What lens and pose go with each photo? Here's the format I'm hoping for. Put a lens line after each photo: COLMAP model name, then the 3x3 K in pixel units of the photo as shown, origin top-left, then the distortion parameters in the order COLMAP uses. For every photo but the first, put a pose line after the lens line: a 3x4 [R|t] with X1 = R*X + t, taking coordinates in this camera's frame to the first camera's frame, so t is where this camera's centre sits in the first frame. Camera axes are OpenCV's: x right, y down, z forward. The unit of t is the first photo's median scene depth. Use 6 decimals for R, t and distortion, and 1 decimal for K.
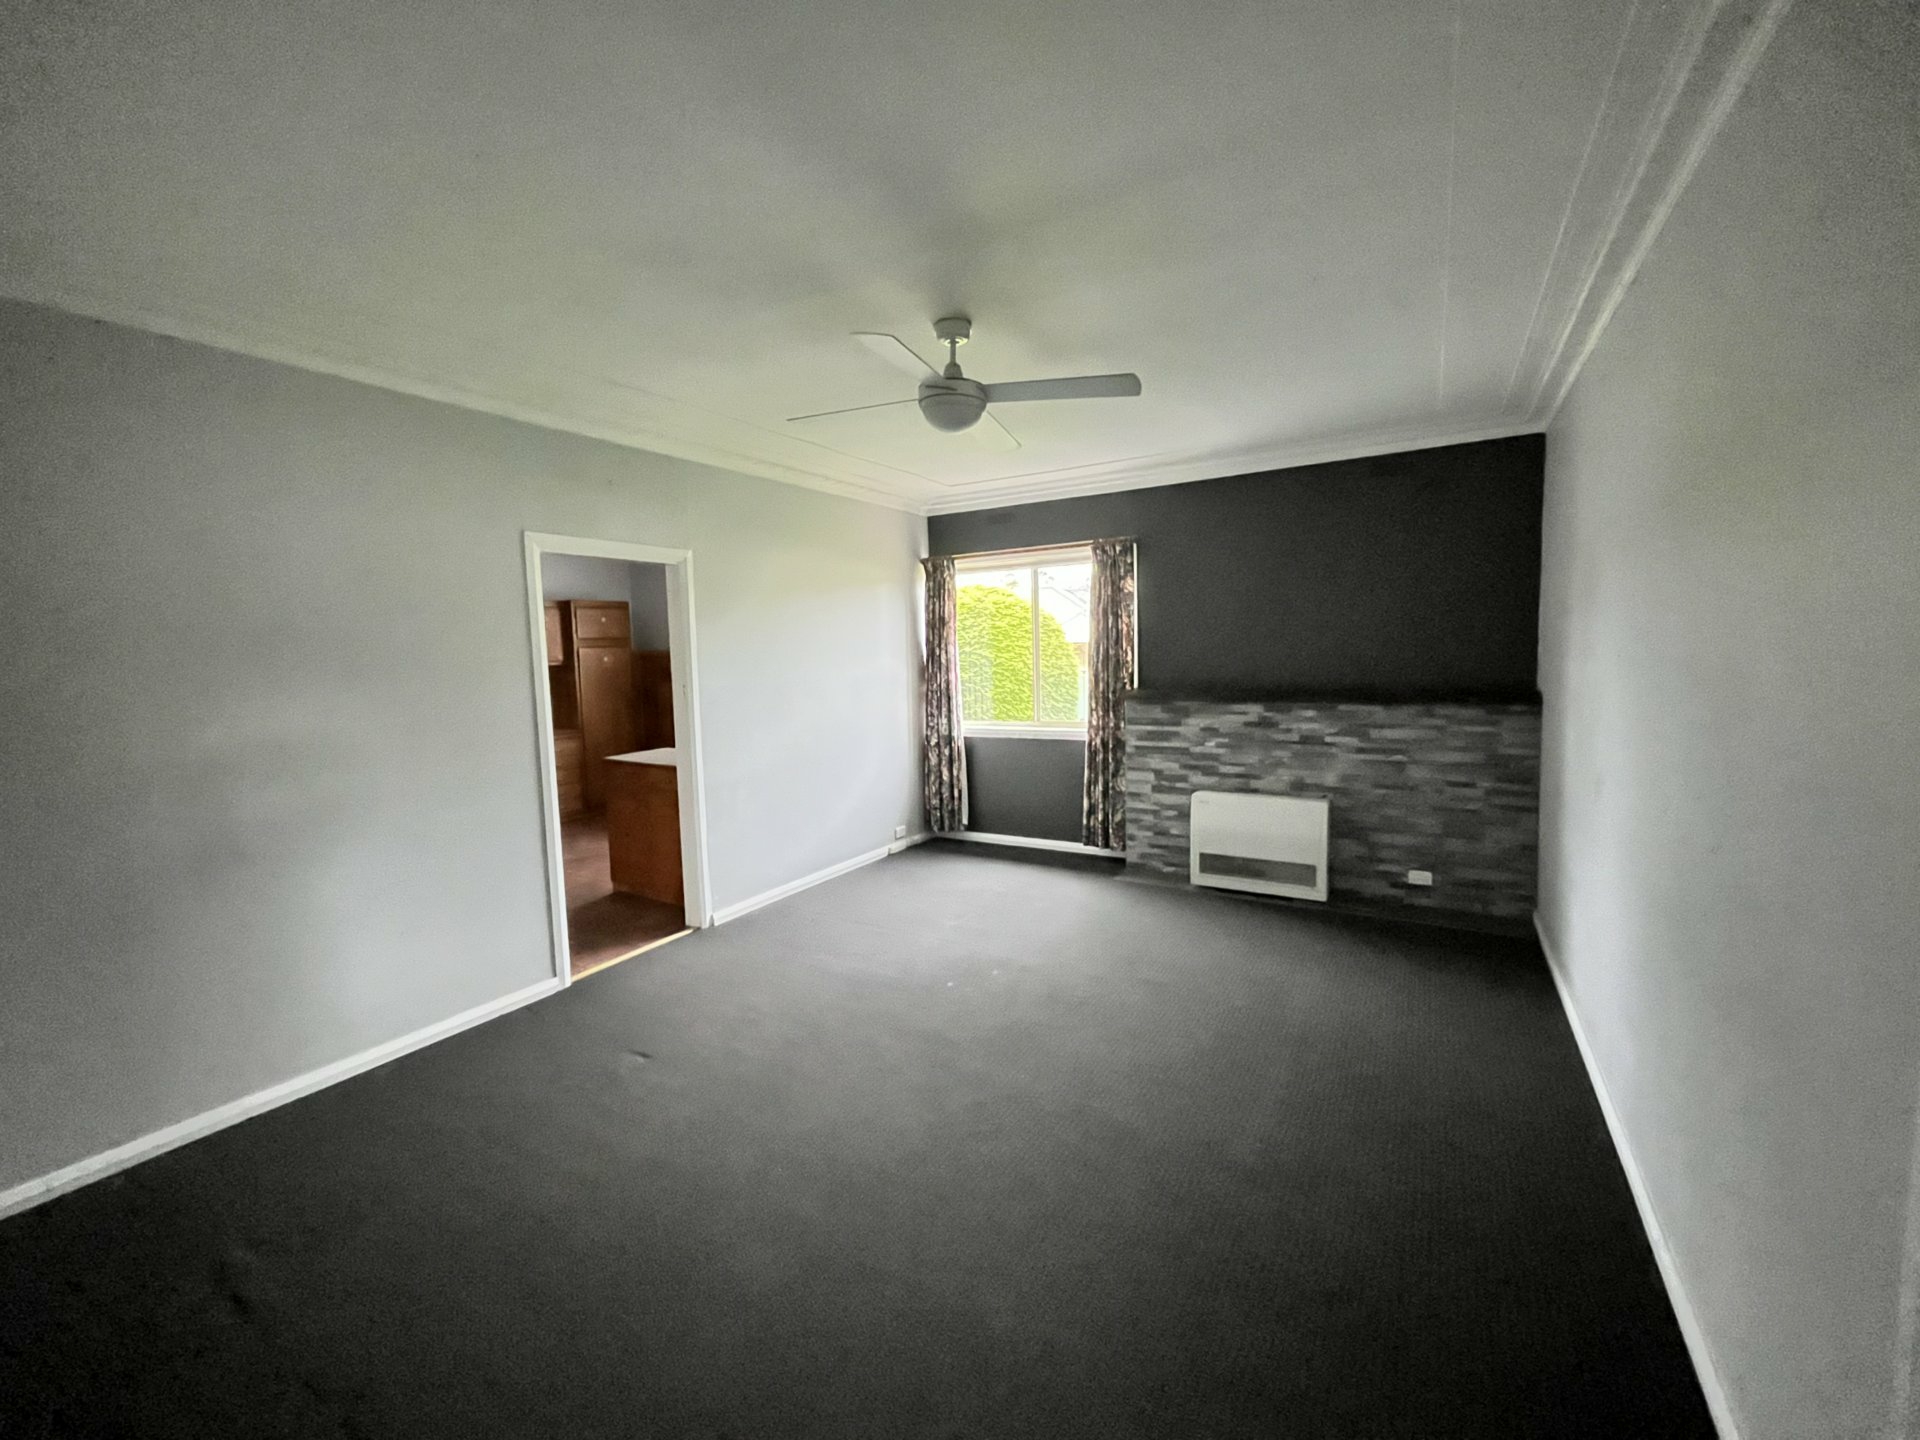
lens RADIAL K [[777.0, 0, 963.4], [0, 777.0, 724.8], [0, 0, 1]] dist [-0.000126, -0.000771]
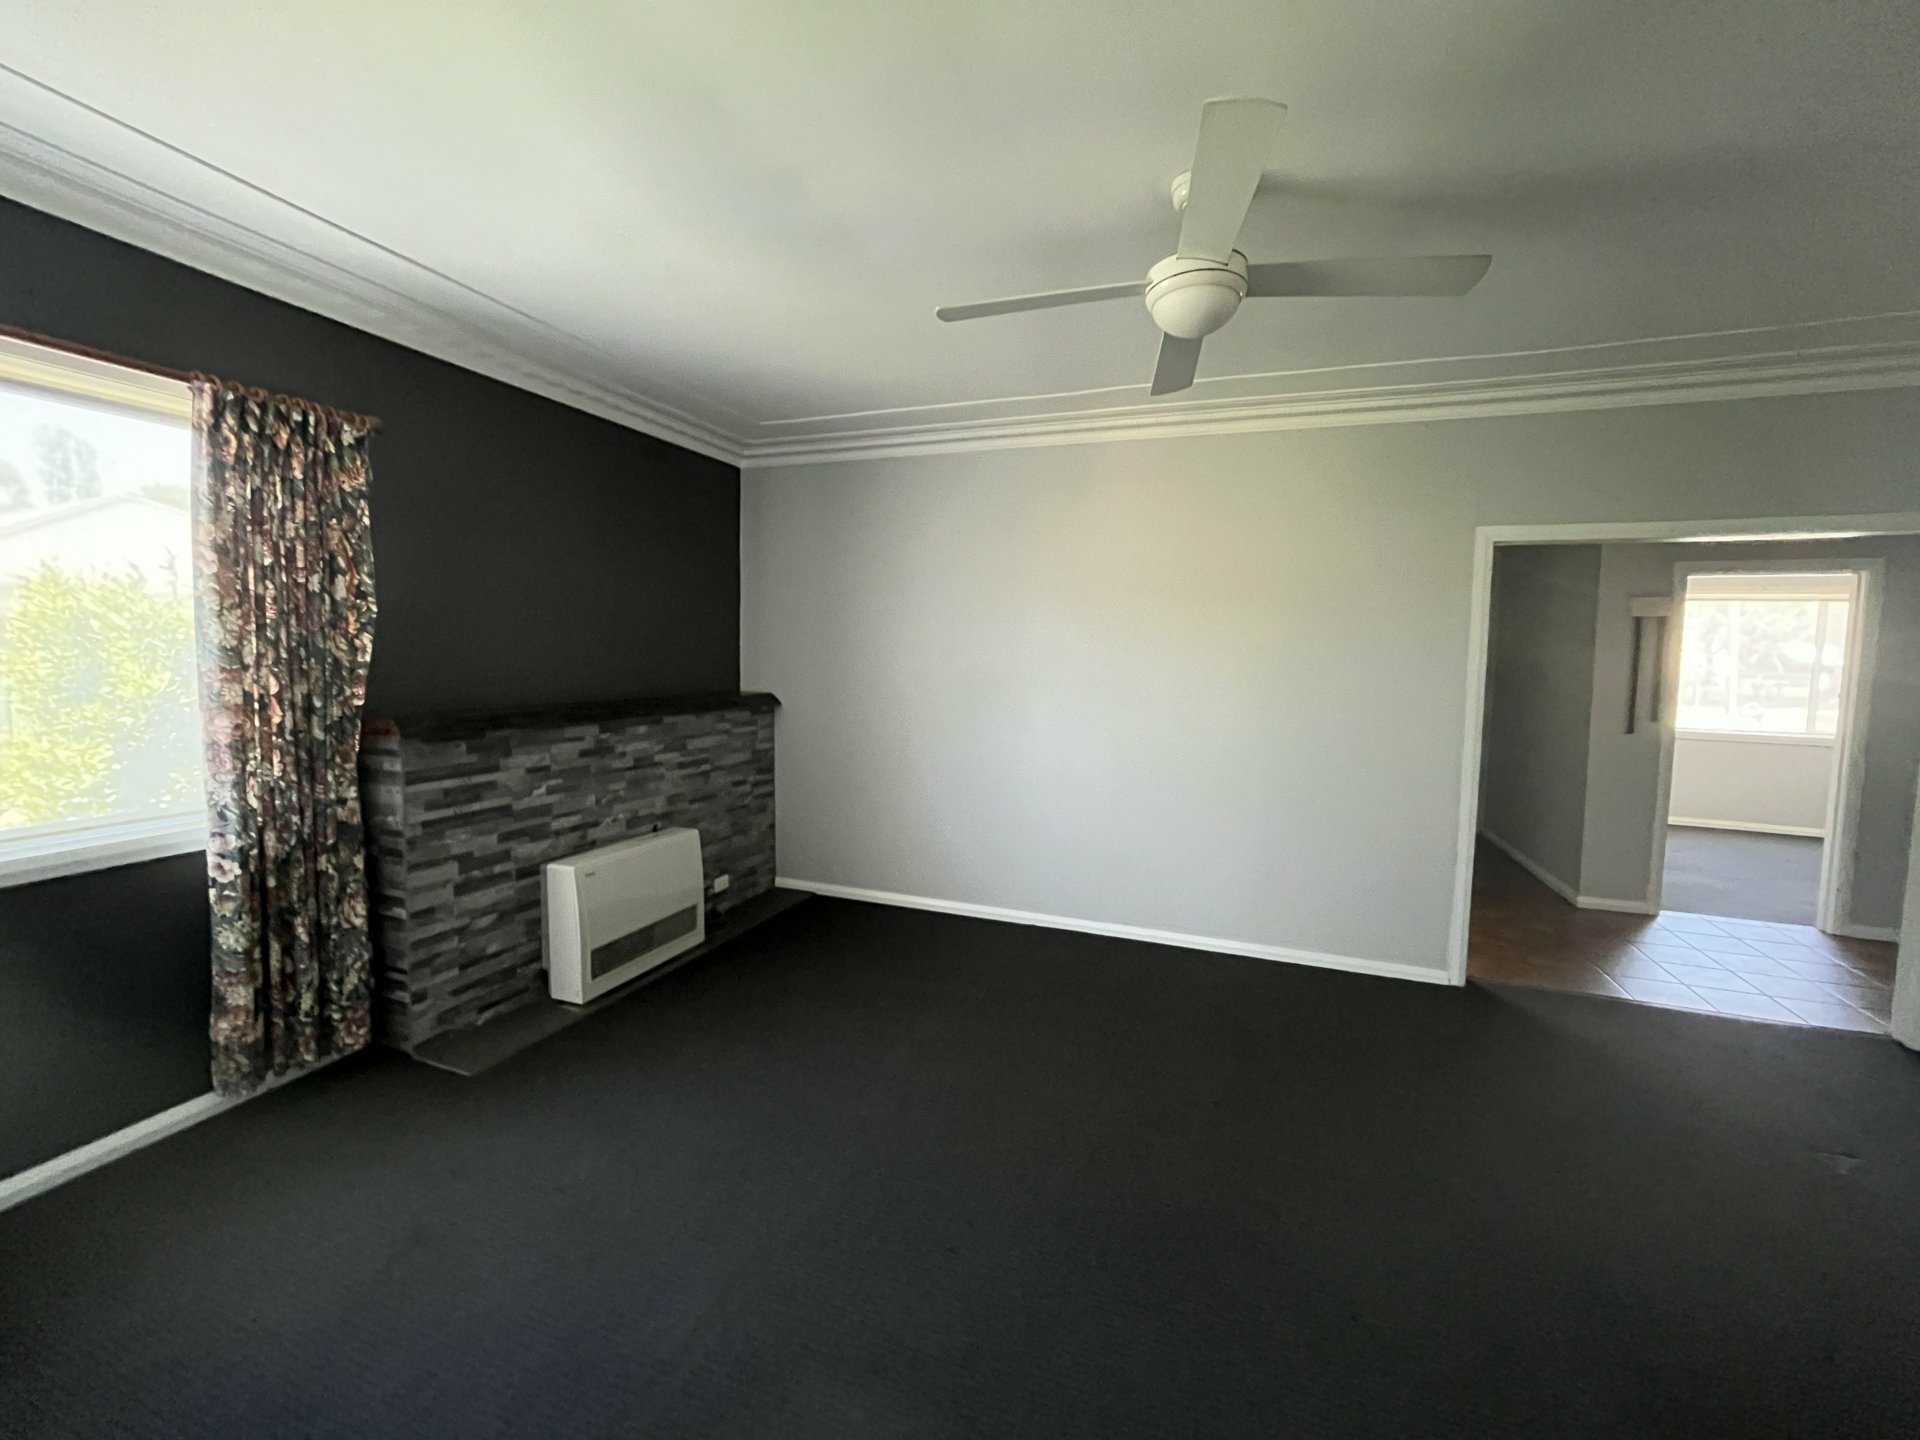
lens RADIAL K [[777.0, 0, 958.3], [0, 777.0, 708.4], [0, 0, 1]] dist [-0.000126, -0.000771]
pose [[-0.184420, -0.046841, 0.981731, -0.406285], [0.080805, 0.994760, 0.062642, -0.060217], [-0.979520, 0.090881, -0.179669, 0.803838]]
